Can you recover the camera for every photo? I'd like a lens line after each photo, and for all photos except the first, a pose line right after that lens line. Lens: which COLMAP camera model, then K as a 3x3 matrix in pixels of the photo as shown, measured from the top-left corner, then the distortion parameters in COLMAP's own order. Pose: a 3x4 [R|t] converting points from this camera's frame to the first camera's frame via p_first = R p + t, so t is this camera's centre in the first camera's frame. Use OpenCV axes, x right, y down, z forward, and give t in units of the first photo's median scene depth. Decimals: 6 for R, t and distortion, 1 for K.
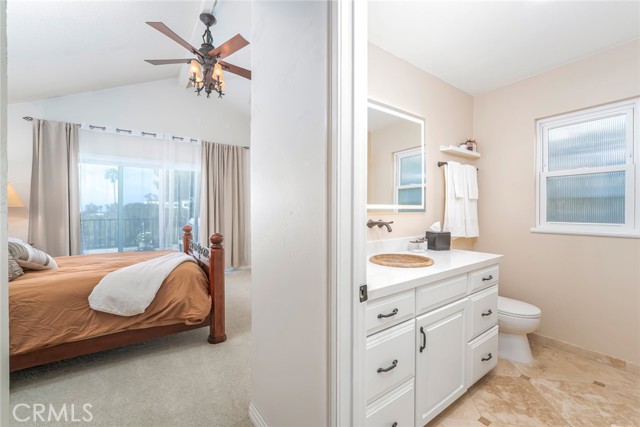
lens RADIAL K [[259.7, 0, 315.7], [0, 259.7, 212.2], [0, 0, 1]] dist [-0.011930, 0.001427]
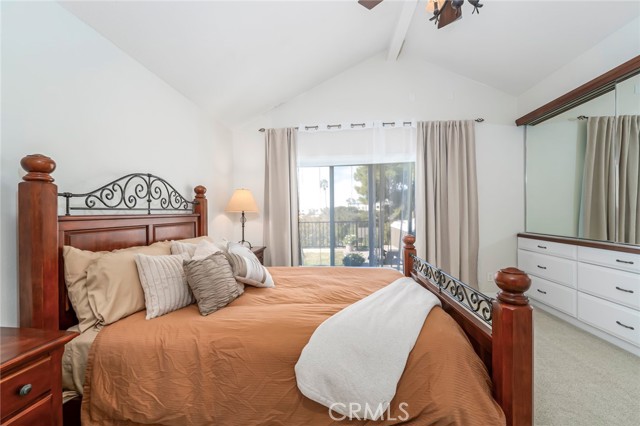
lens RADIAL K [[258.1, 0, 325.0], [0, 258.1, 213.7], [0, 0, 1]] dist [-0.010615, 0.000607]
pose [[0.786749, -0.008383, -0.617216, -0.231173], [0.009456, 0.999954, -0.001528, -0.009080], [0.617200, -0.004634, 0.786793, 0.289277]]
